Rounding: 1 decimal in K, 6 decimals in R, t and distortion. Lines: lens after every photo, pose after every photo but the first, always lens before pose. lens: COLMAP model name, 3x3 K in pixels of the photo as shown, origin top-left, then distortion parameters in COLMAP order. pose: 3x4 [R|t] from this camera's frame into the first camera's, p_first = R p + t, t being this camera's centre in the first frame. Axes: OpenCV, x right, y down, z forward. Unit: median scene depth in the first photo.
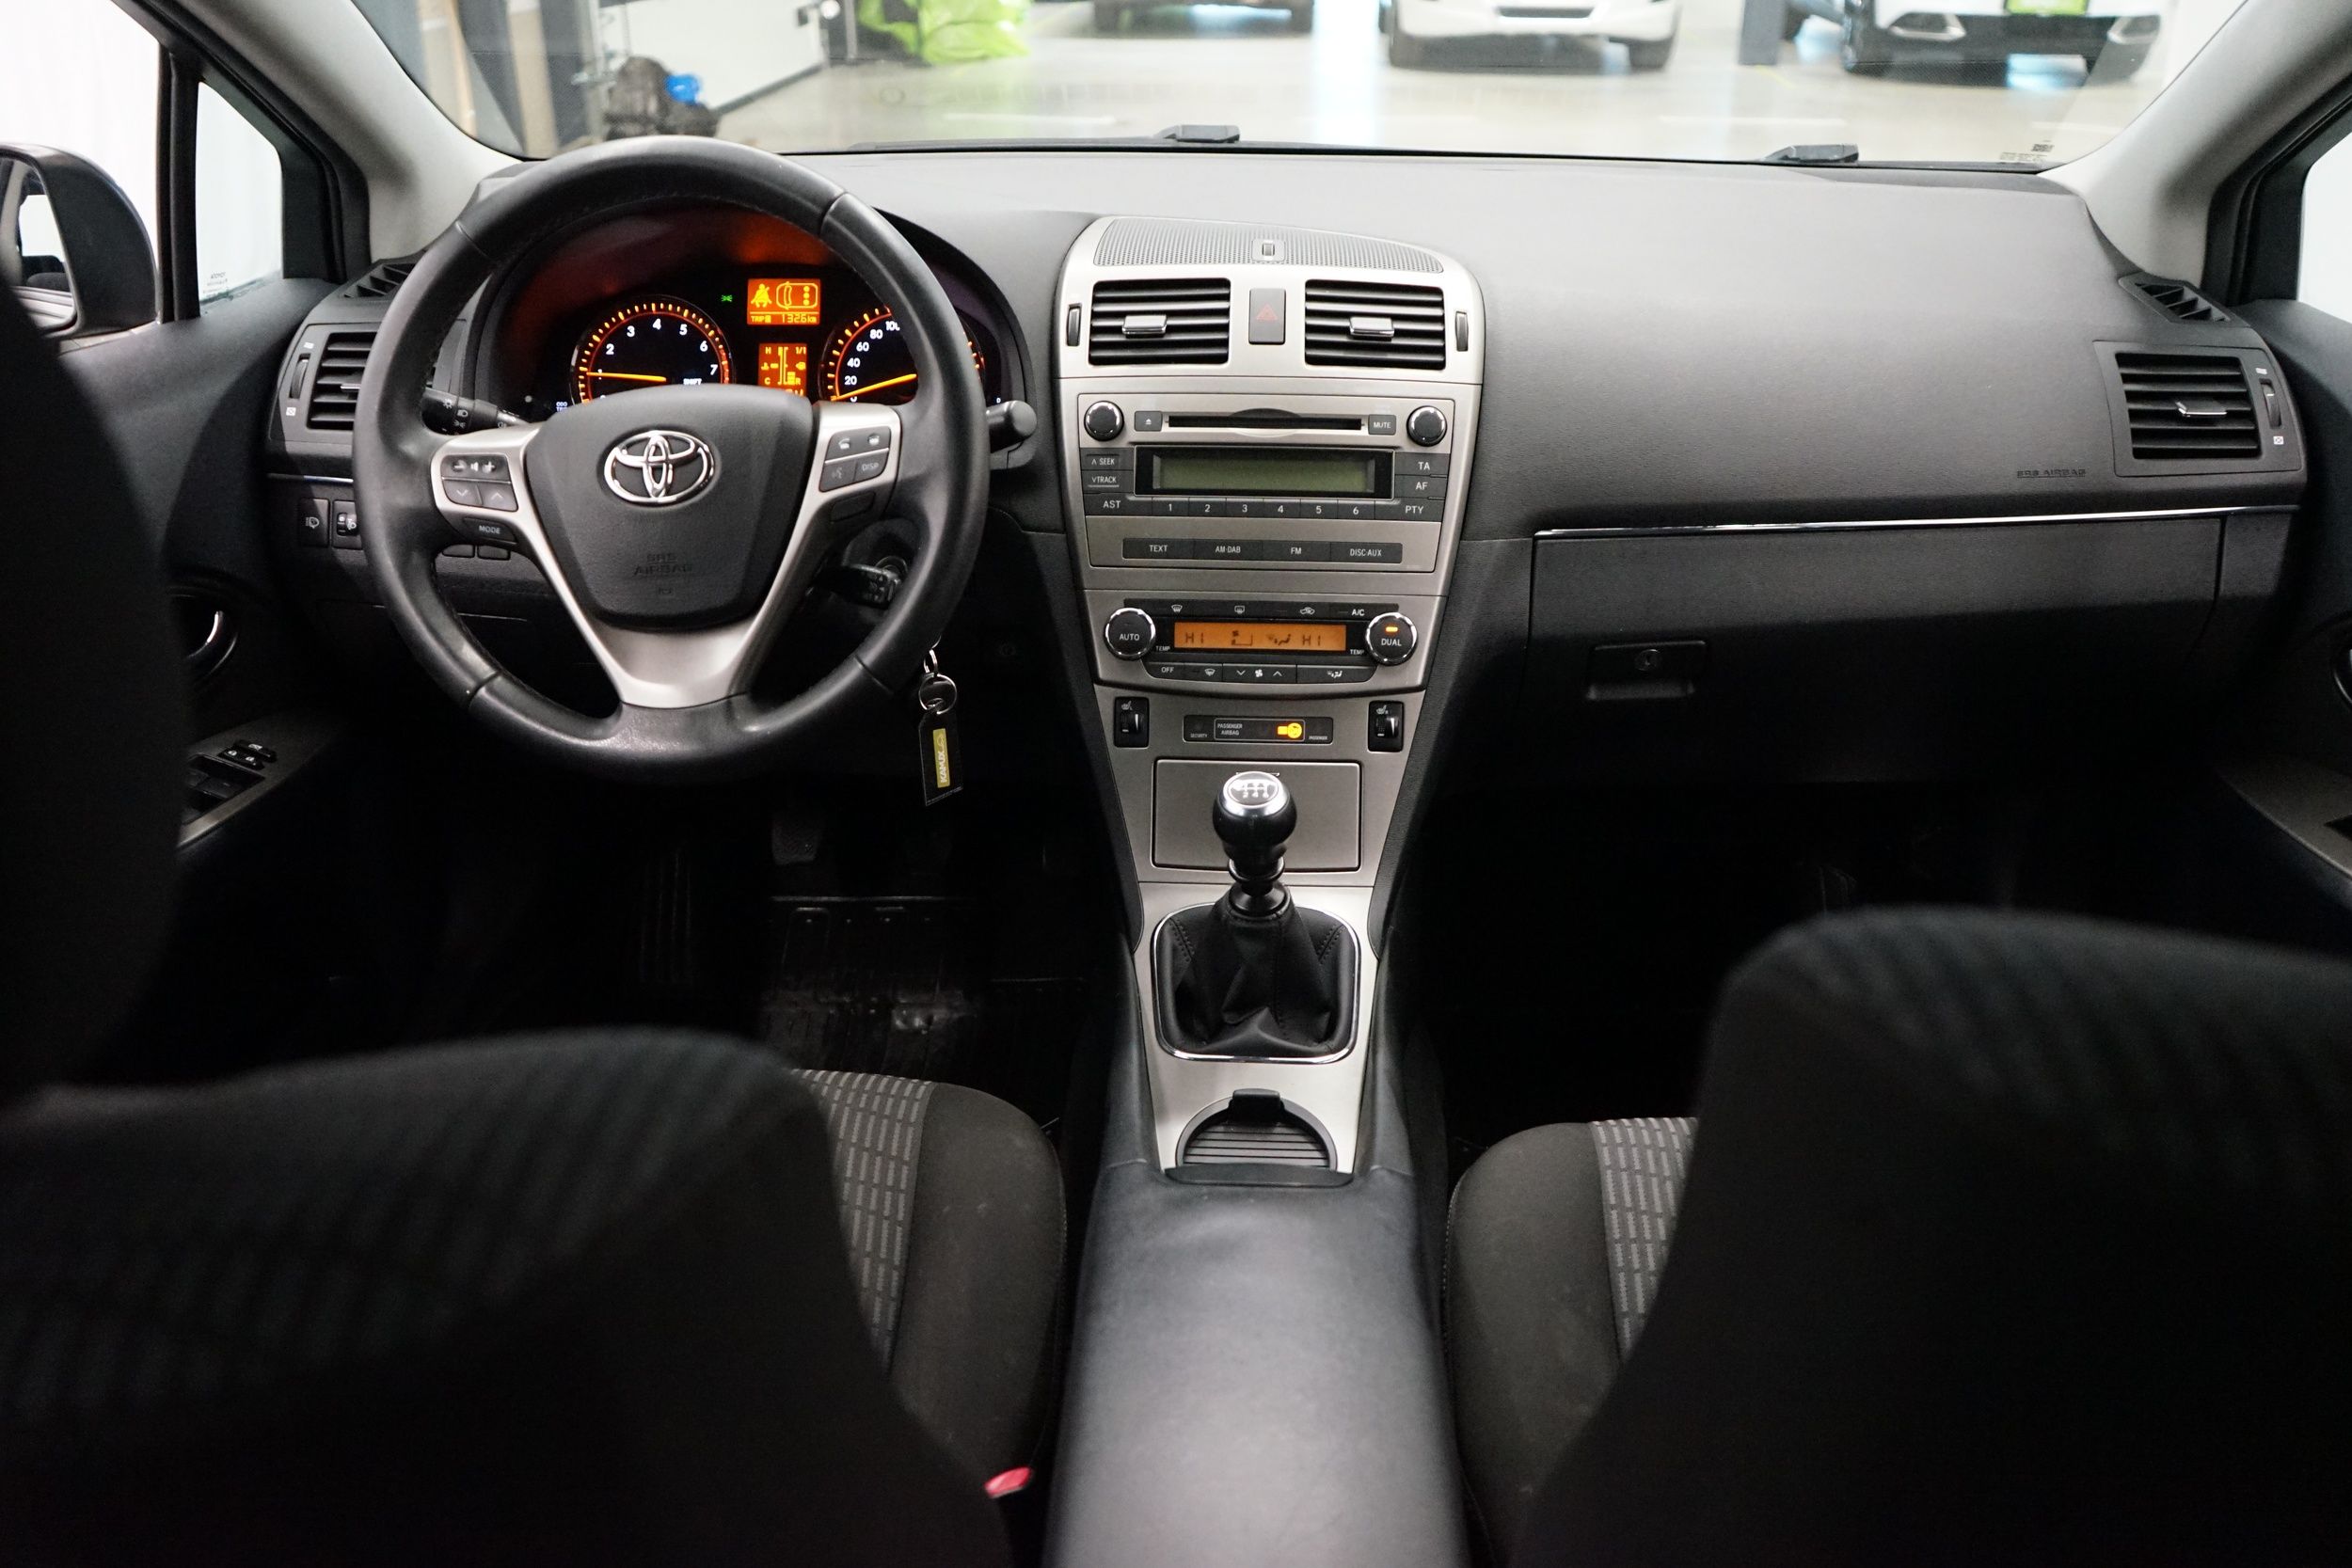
lens RADIAL K [[1905.5, 0, 1176.8], [0, 1905.5, 819.1], [0, 0, 1]] dist [0.057711, -0.000888]
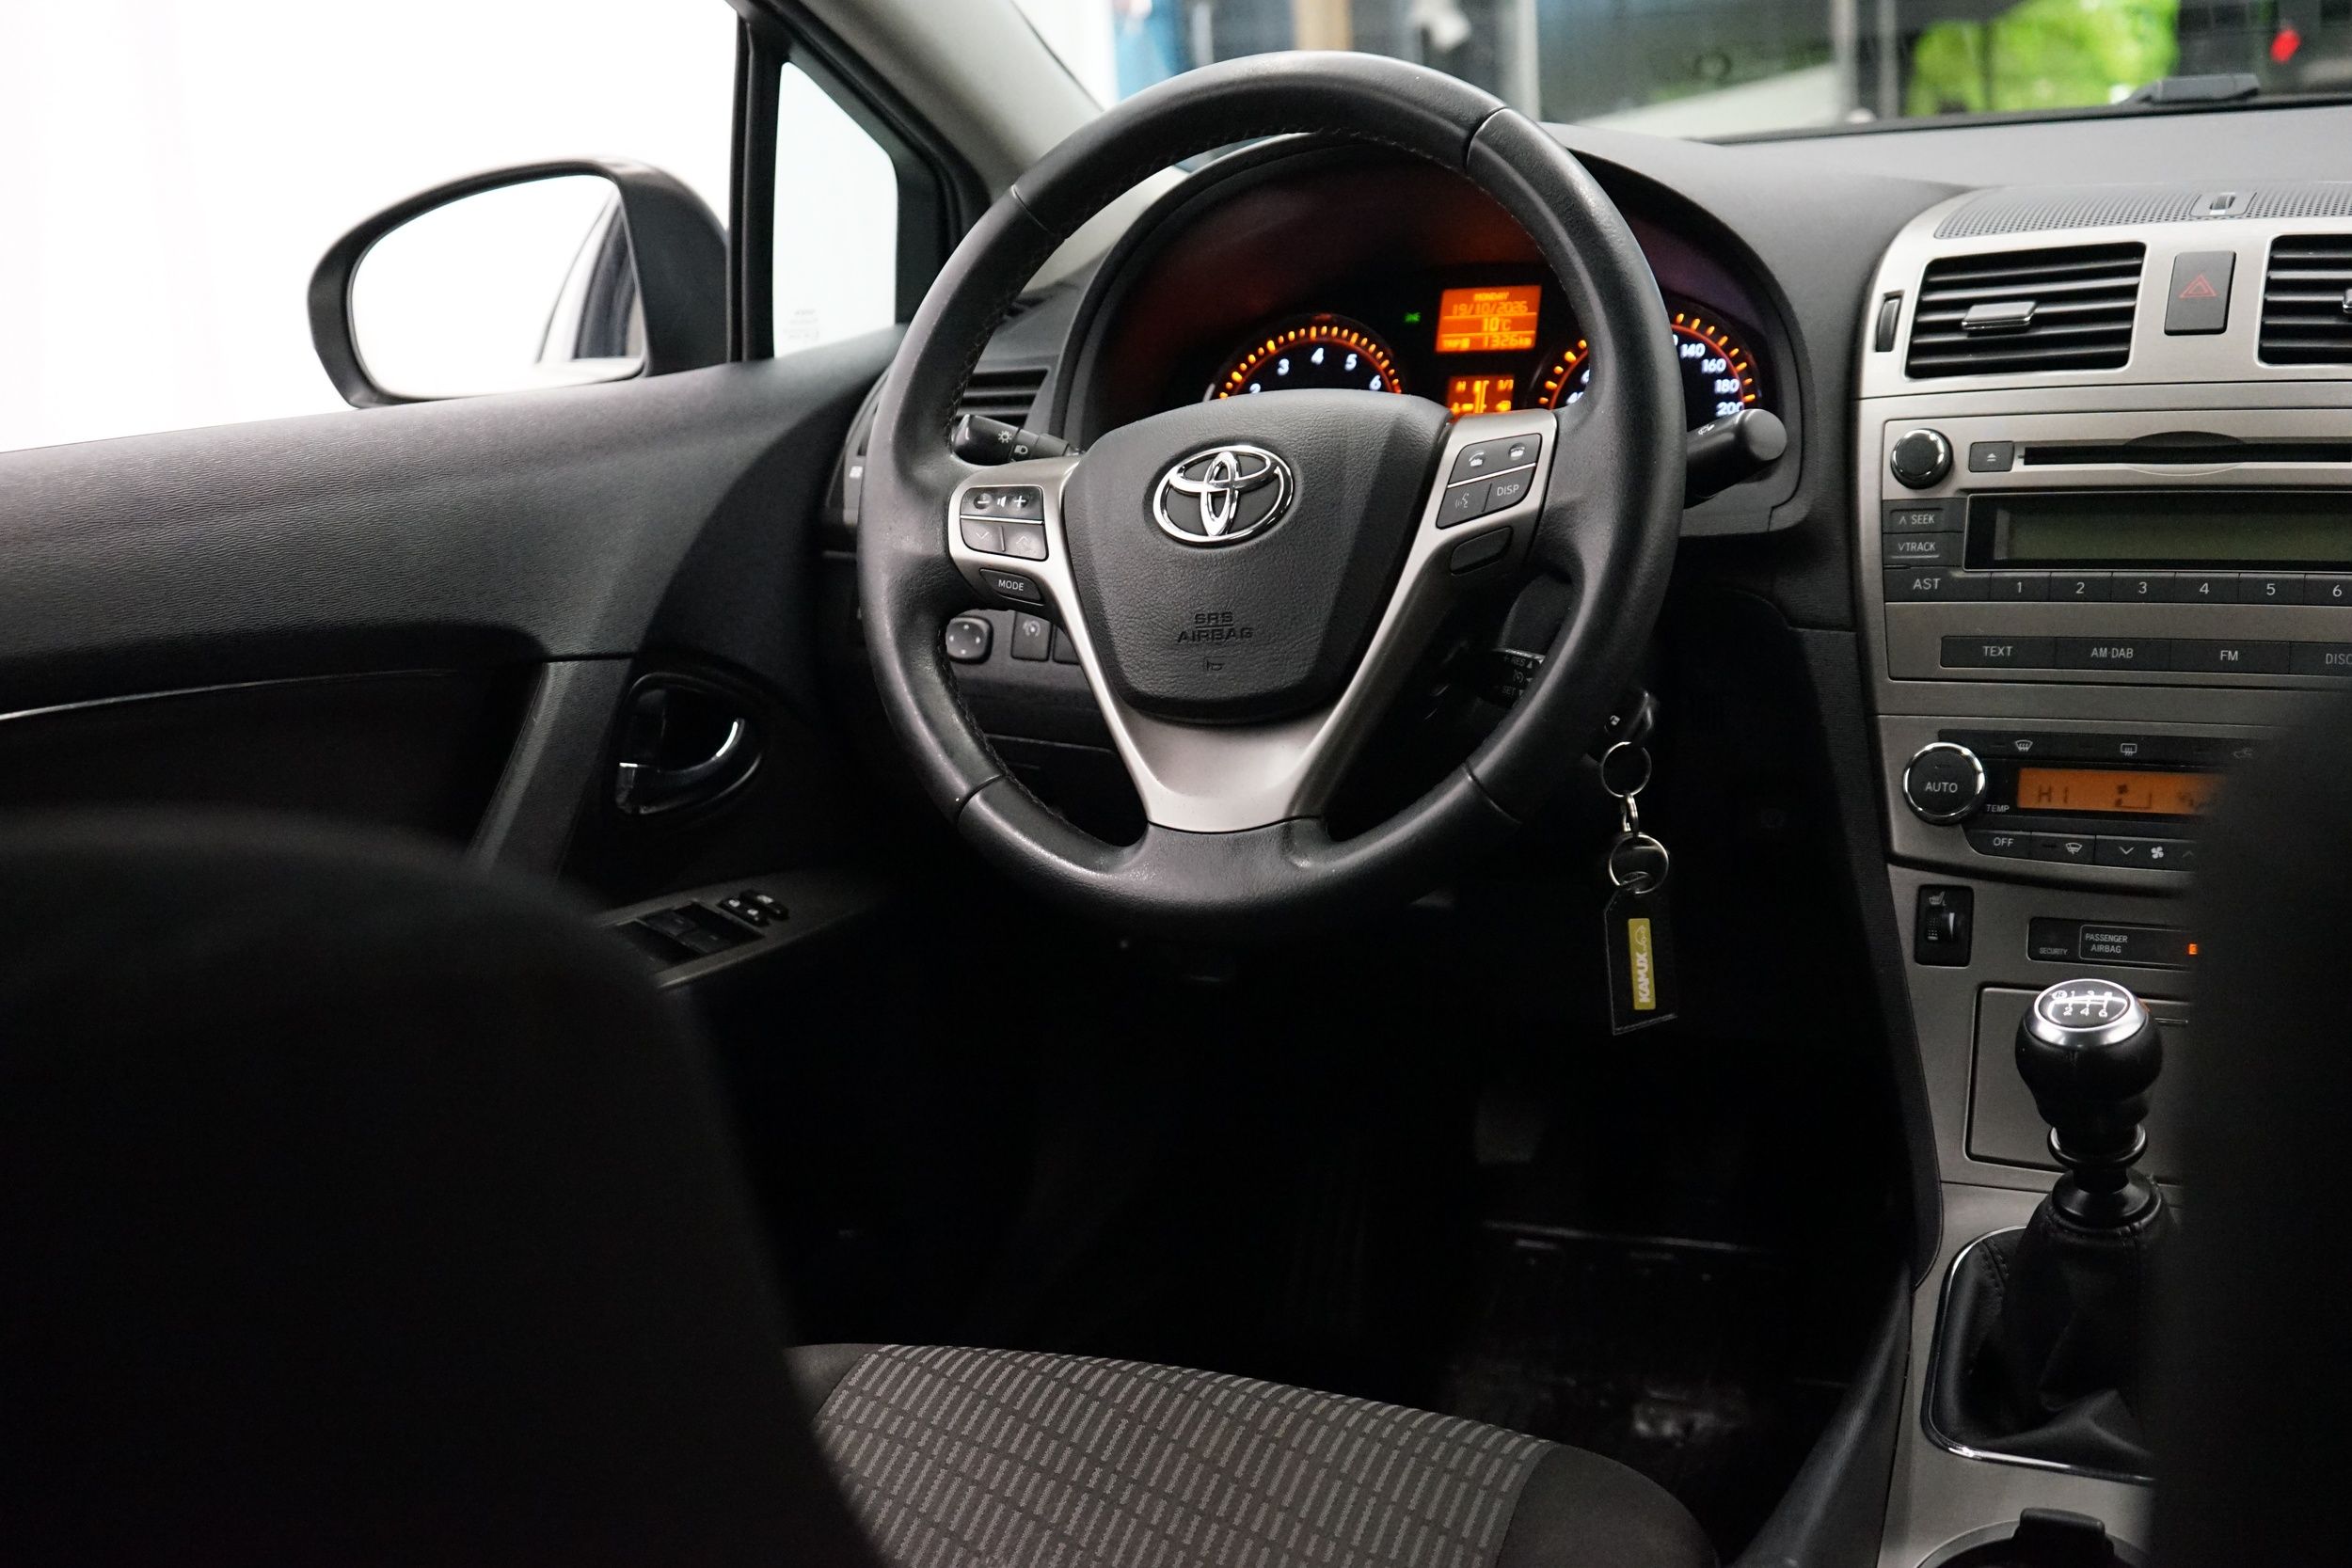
lens RADIAL K [[2743.6, 0, 1176.0], [0, 2743.6, 784.0], [0, 0, 1]] dist [0.073598, -0.016861]
pose [[0.921343, 0.036169, -0.387065, 0.095779], [-0.097636, 0.985278, -0.140338, 0.057116], [0.376291, 0.167091, 0.911310, 0.067897]]
